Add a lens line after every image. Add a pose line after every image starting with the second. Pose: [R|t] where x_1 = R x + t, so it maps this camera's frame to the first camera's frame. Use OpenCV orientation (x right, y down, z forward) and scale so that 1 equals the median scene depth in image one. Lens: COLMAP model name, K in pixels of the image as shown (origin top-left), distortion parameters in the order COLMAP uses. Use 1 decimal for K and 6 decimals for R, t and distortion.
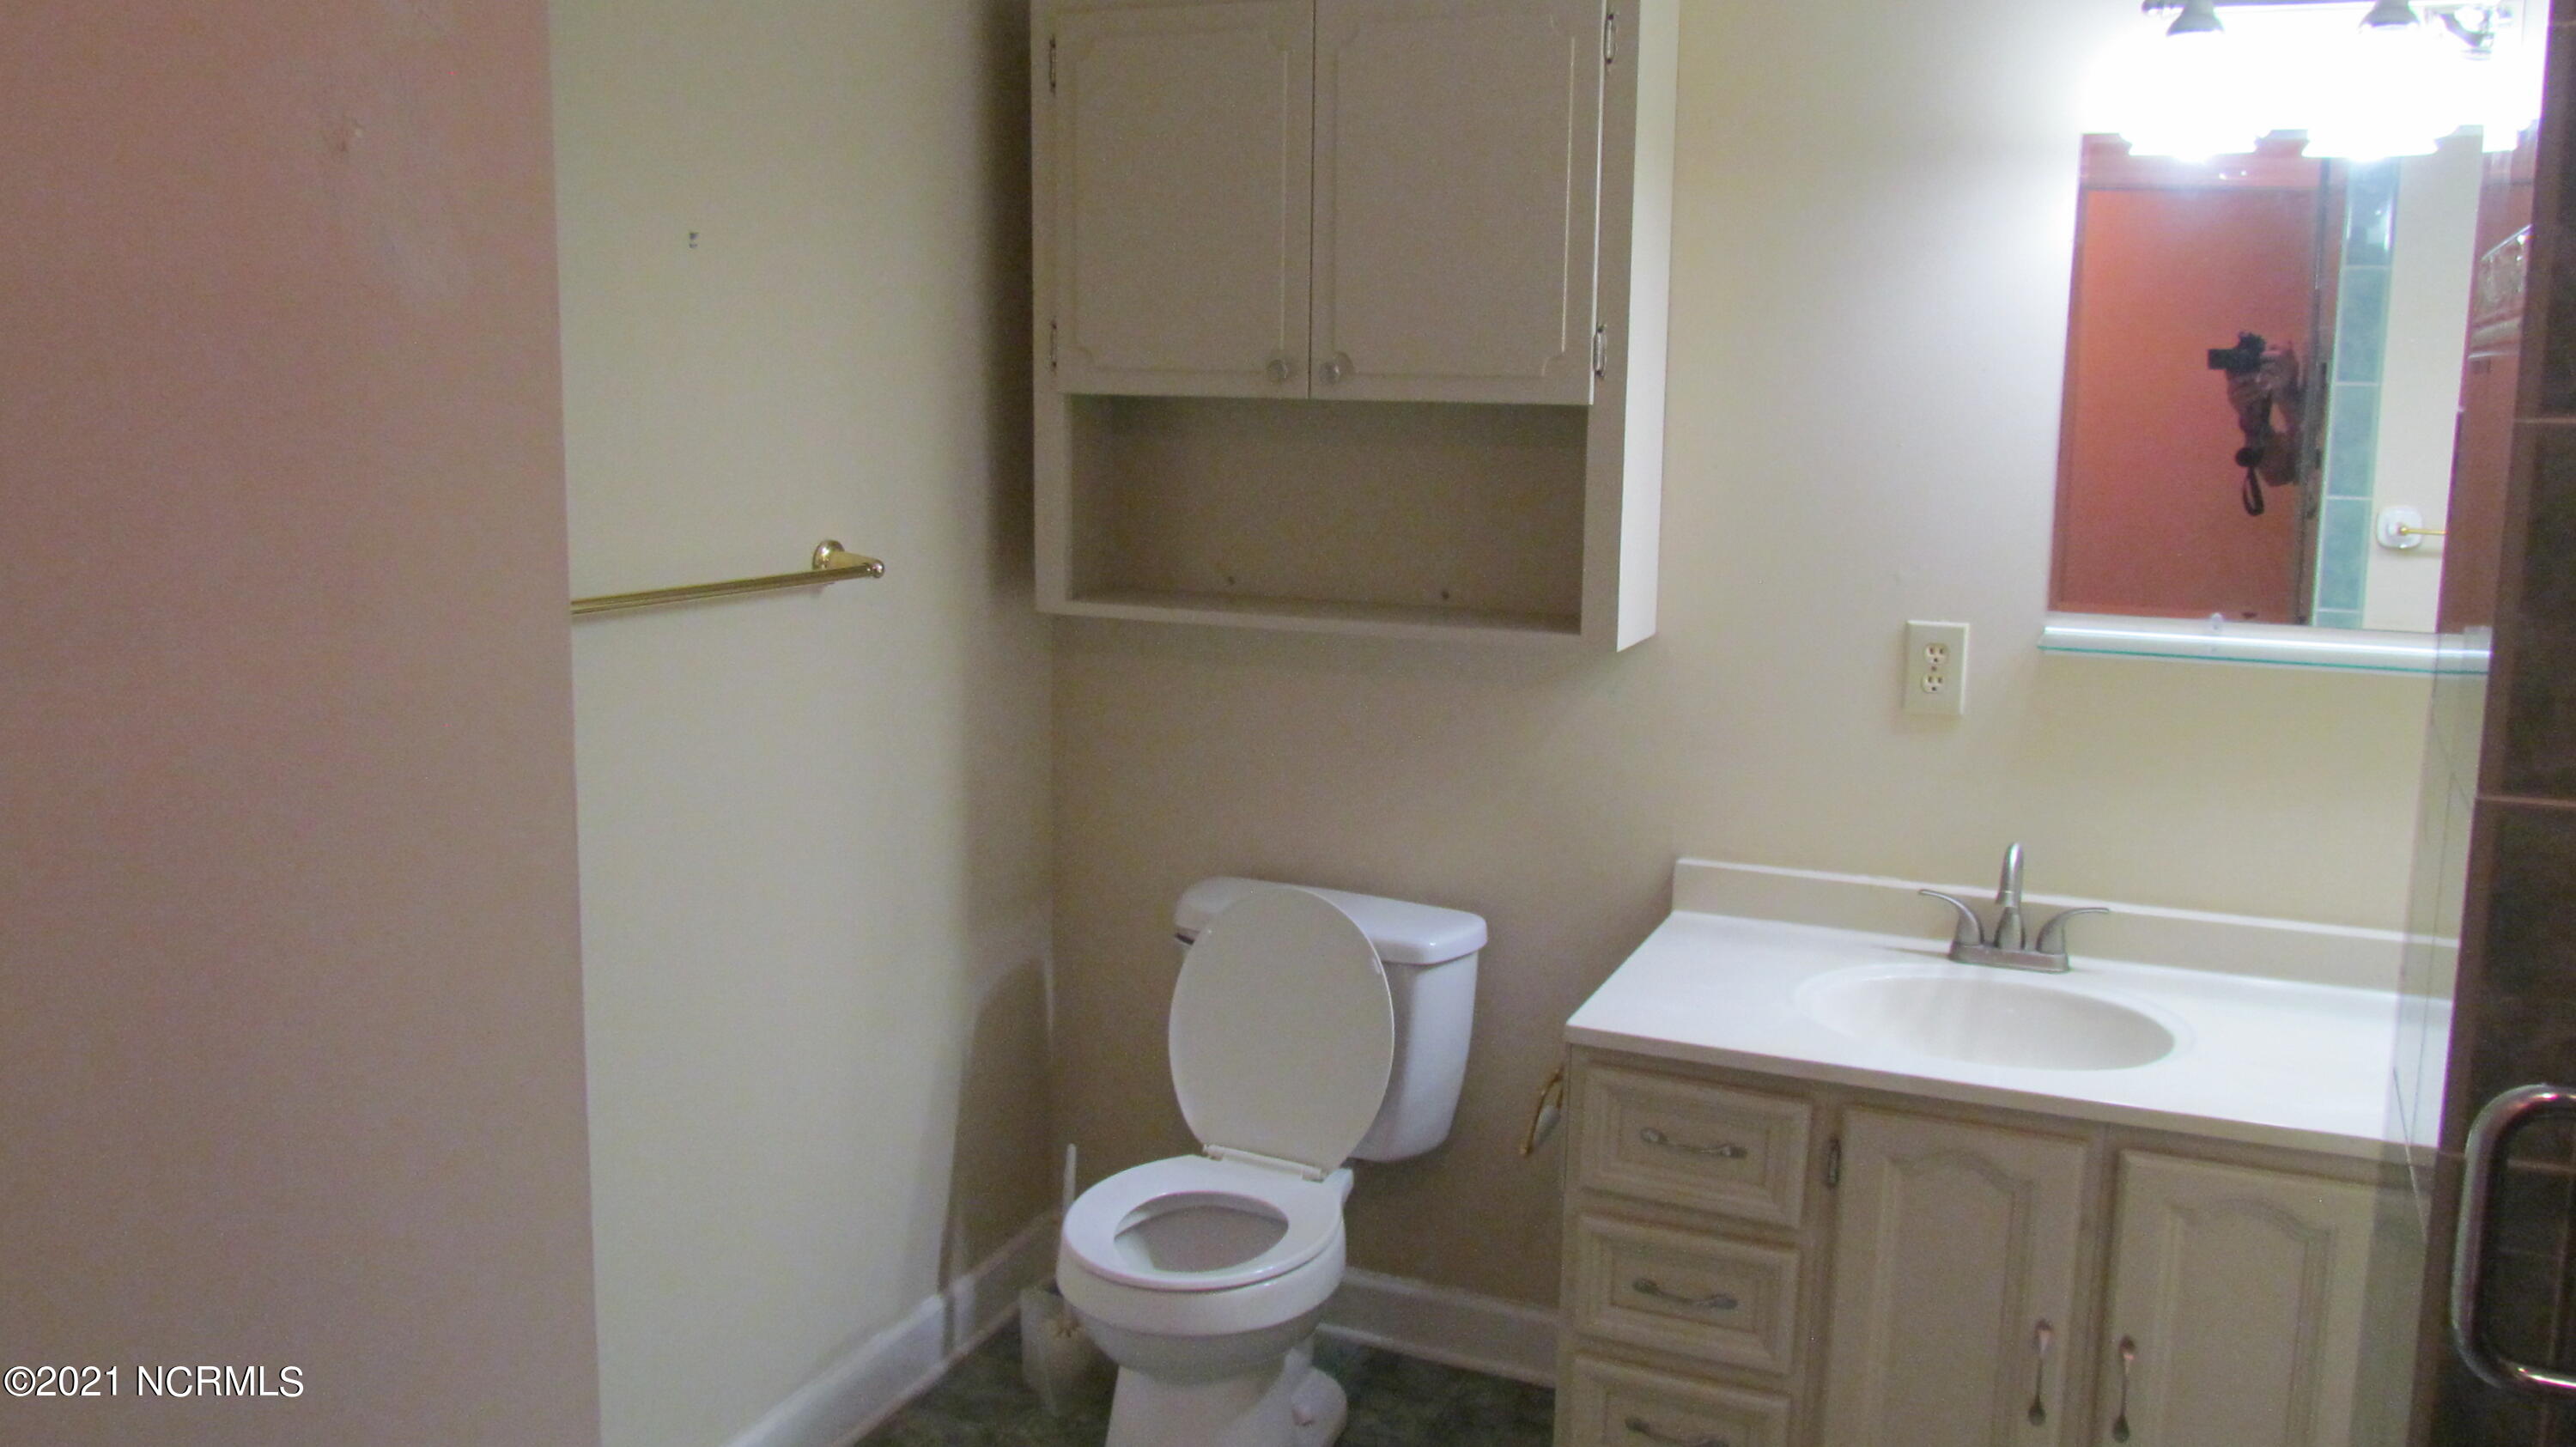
lens RADIAL K [[2078.4, 0, 1290.1], [0, 2078.4, 726.9], [0, 0, 1]] dist [-0.040414, 0.018029]
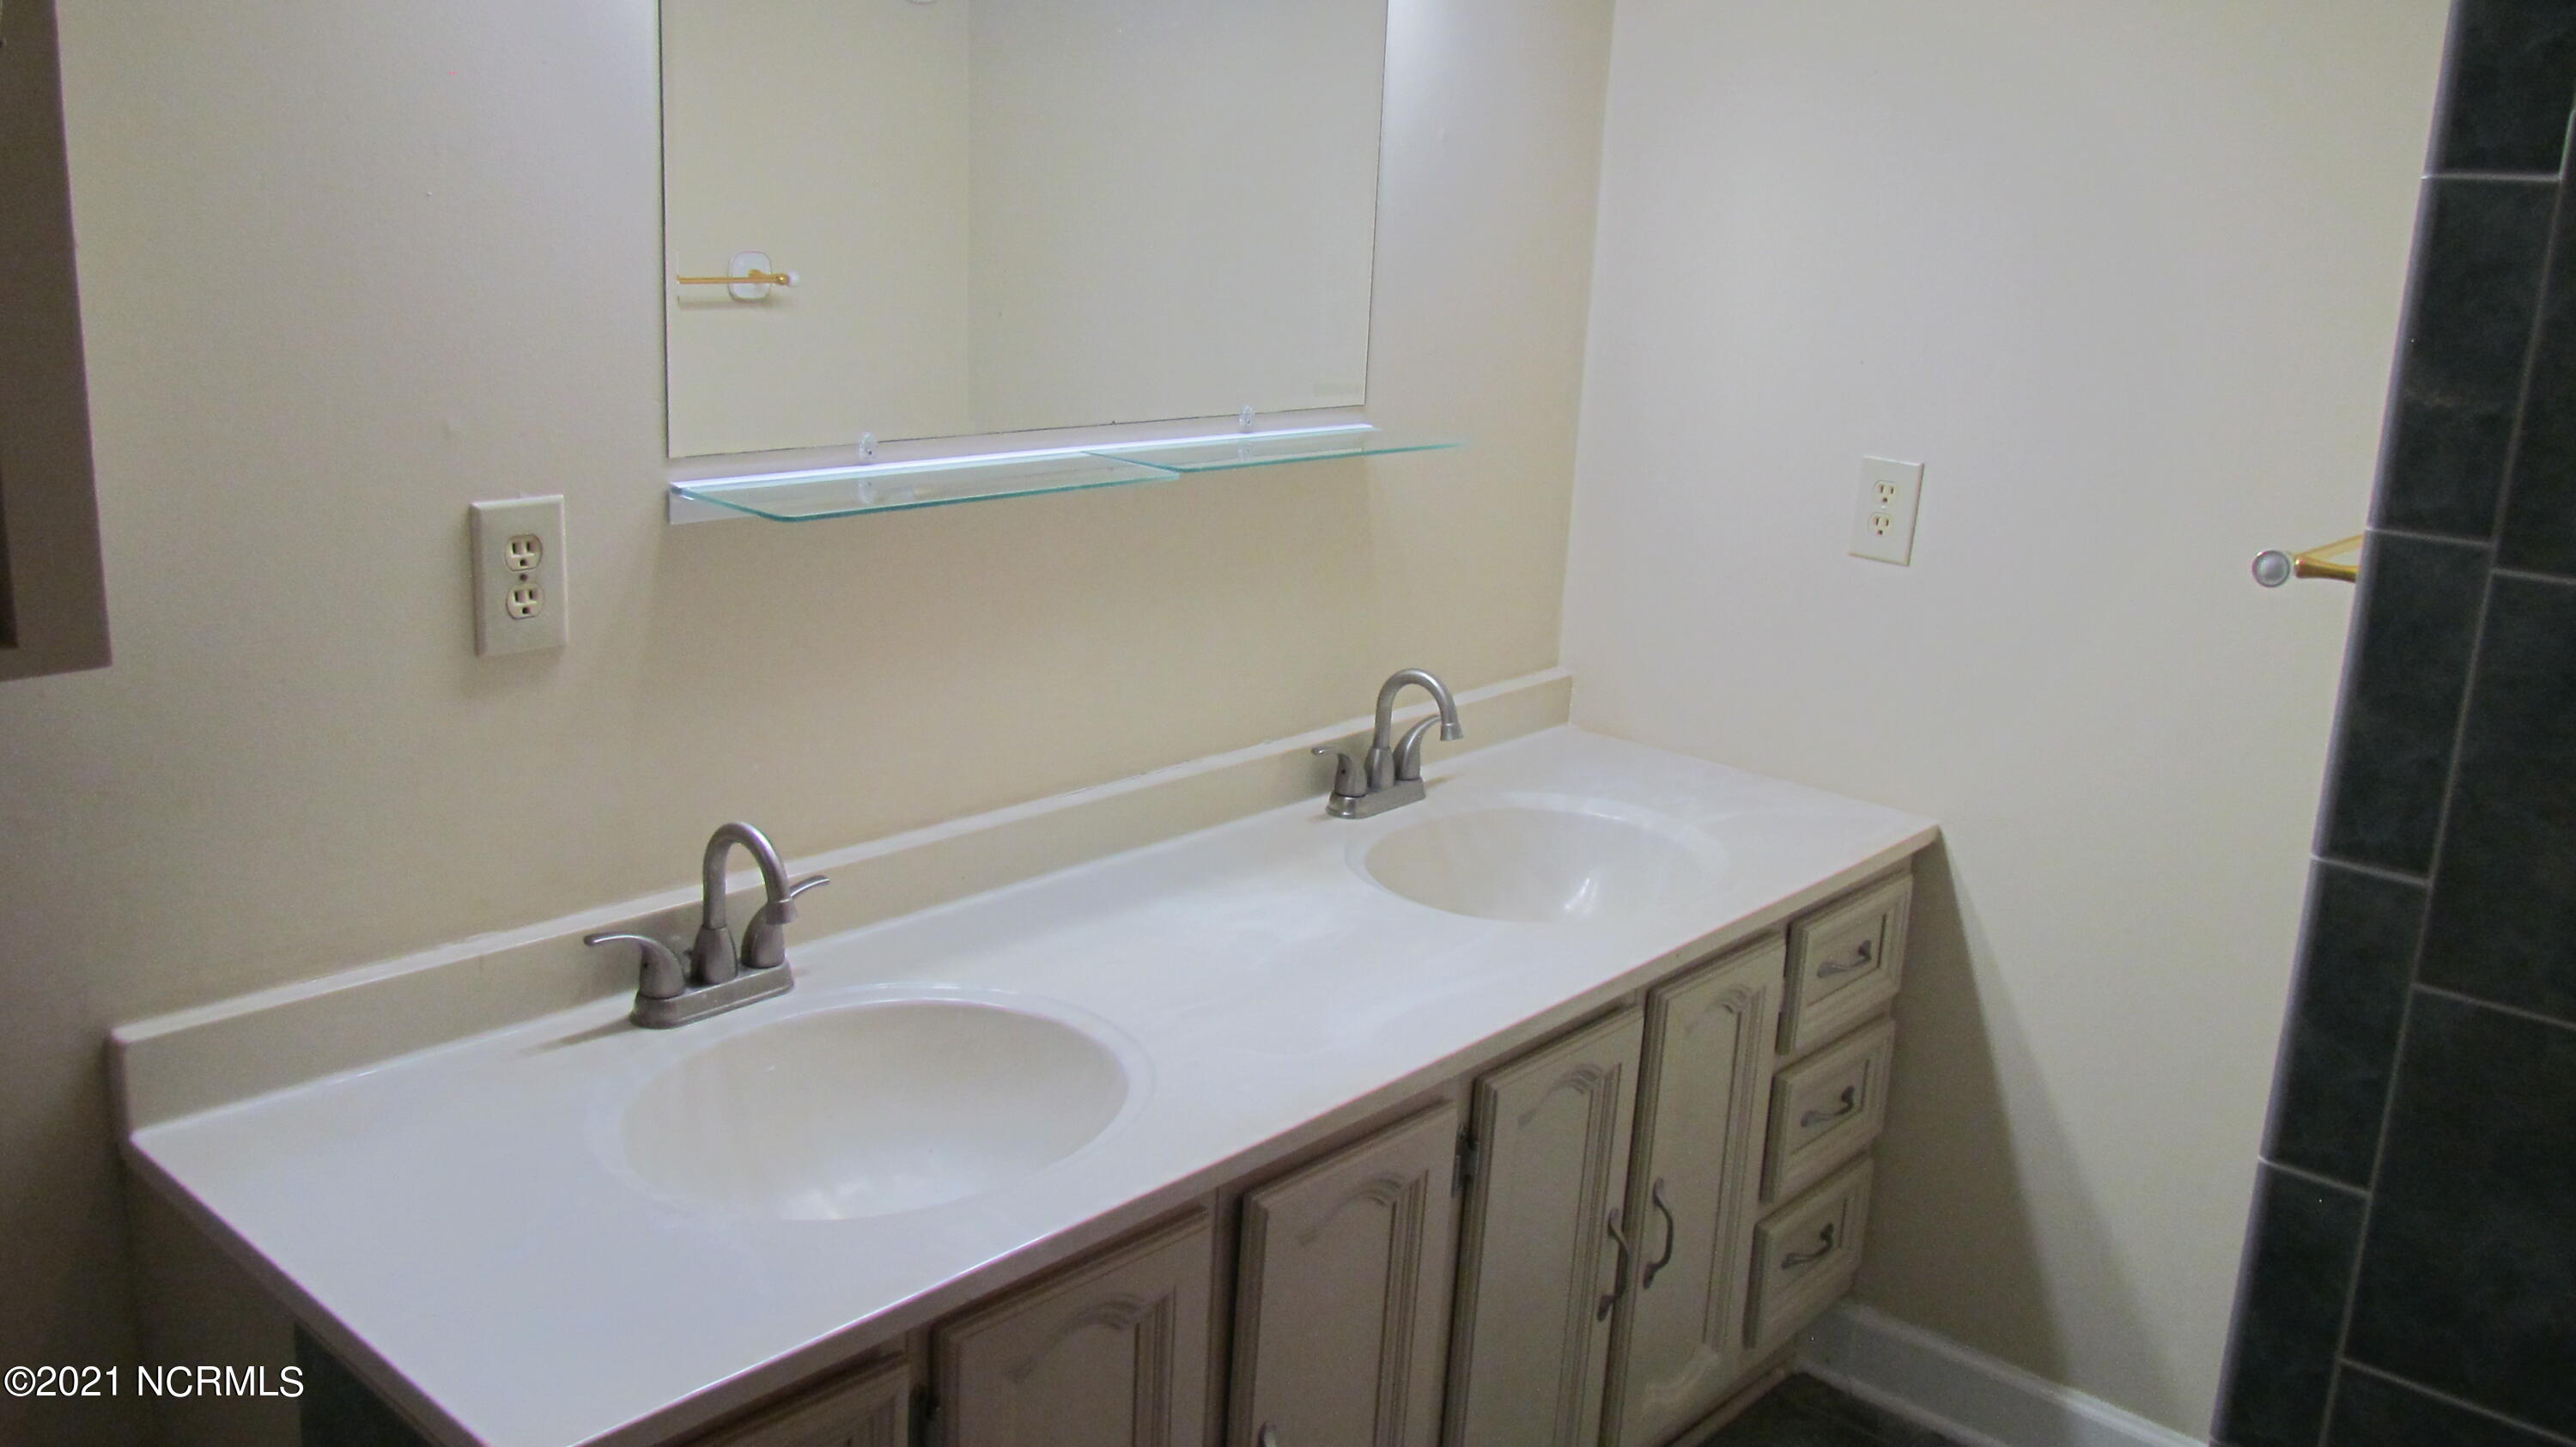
lens RADIAL K [[2078.4, 0, 1290.1], [0, 2078.4, 726.9], [0, 0, 1]] dist [-0.040414, 0.018029]
pose [[0.326696, -0.241089, 0.913863, -0.171451], [0.123158, 0.969533, 0.211748, -0.085177], [-0.937071, 0.043372, 0.346434, 0.588525]]
